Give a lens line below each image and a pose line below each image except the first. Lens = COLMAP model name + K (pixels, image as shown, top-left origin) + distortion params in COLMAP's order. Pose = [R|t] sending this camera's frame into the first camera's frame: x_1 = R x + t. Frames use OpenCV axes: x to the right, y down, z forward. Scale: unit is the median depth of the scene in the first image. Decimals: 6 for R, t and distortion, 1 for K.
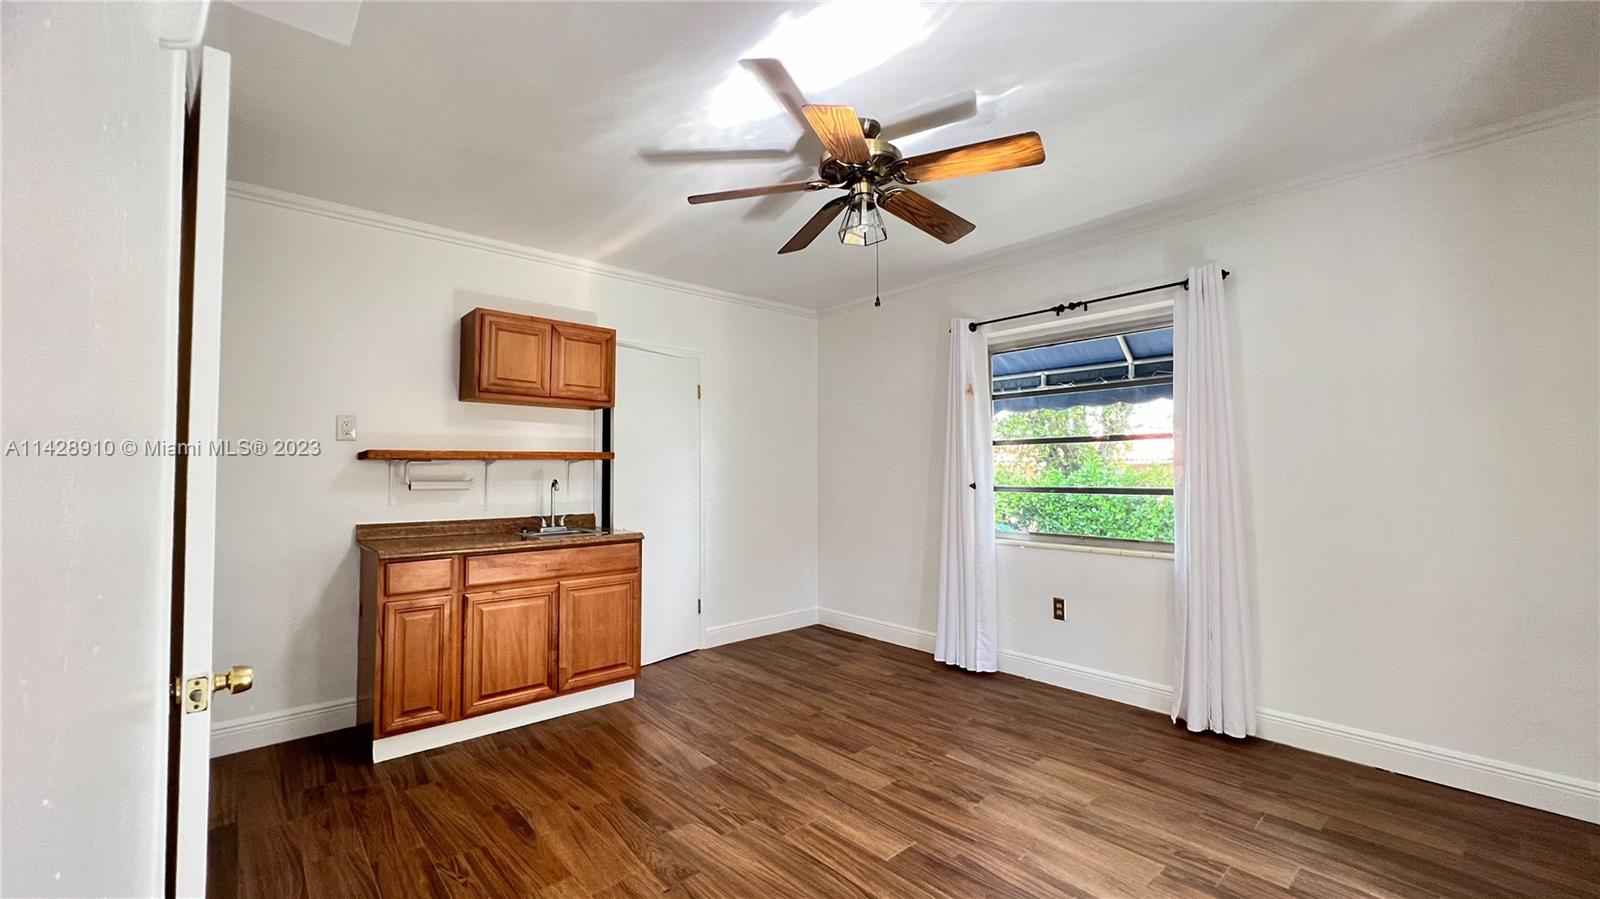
lens RADIAL K [[639.5, 0, 797.1], [0, 639.5, 447.1], [0, 0, 1]] dist [-0.003315, 0.000067]
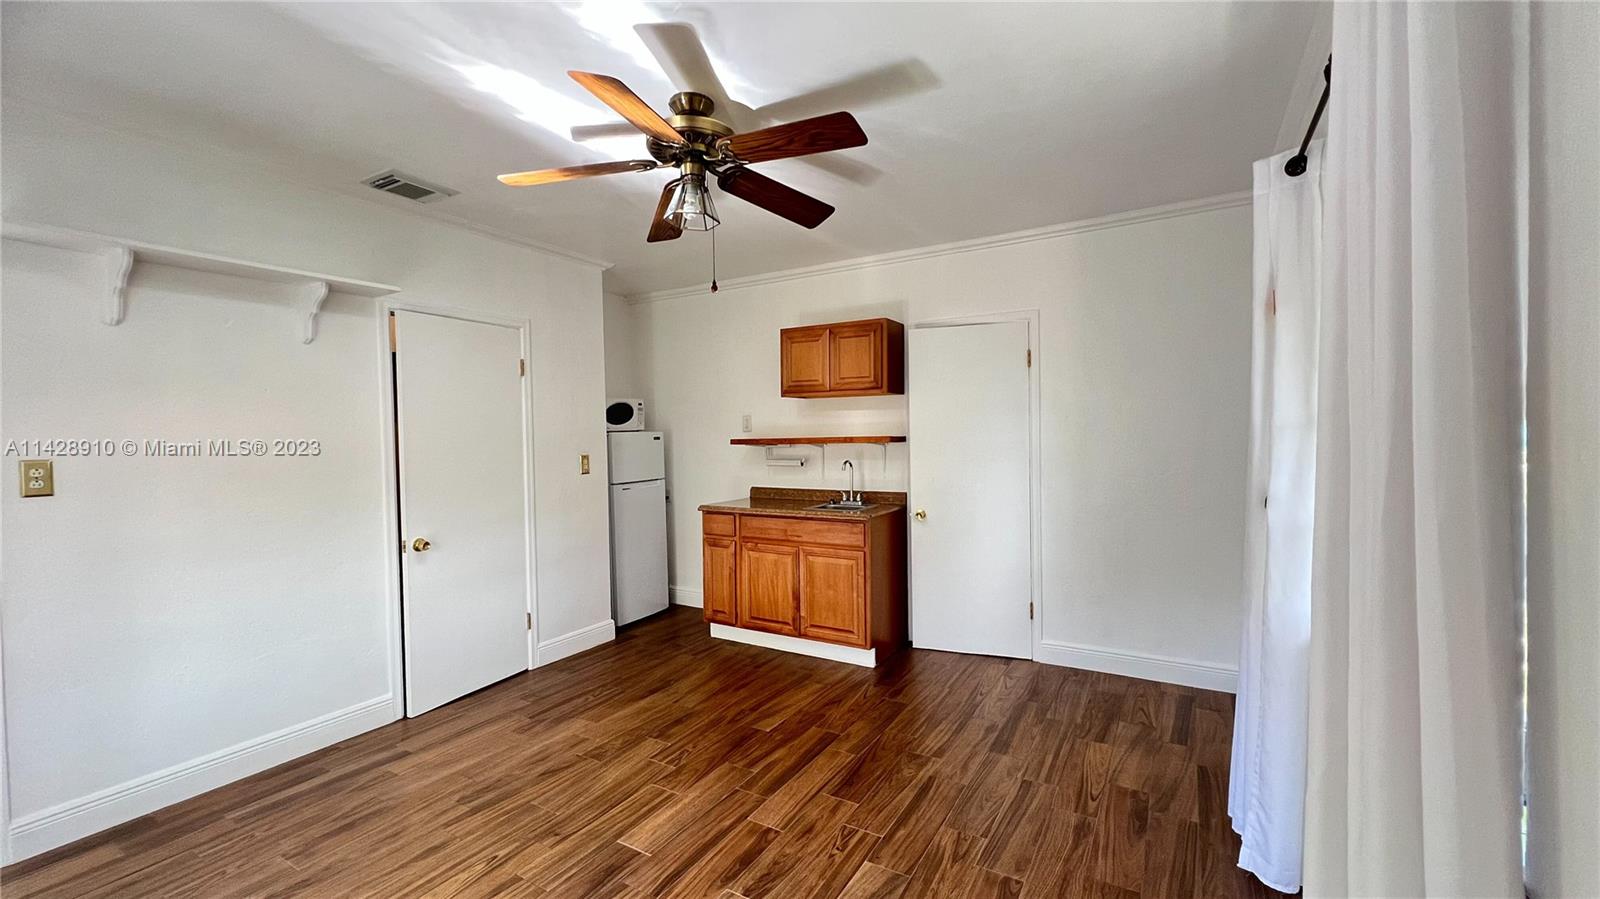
lens RADIAL K [[639.5, 0, 797.1], [0, 639.5, 447.1], [0, 0, 1]] dist [-0.003315, 0.000067]
pose [[0.303562, 0.017565, -0.952650, 0.777198], [0.048391, 0.998256, 0.033825, -0.018697], [0.951582, -0.056368, 0.302182, 0.631226]]
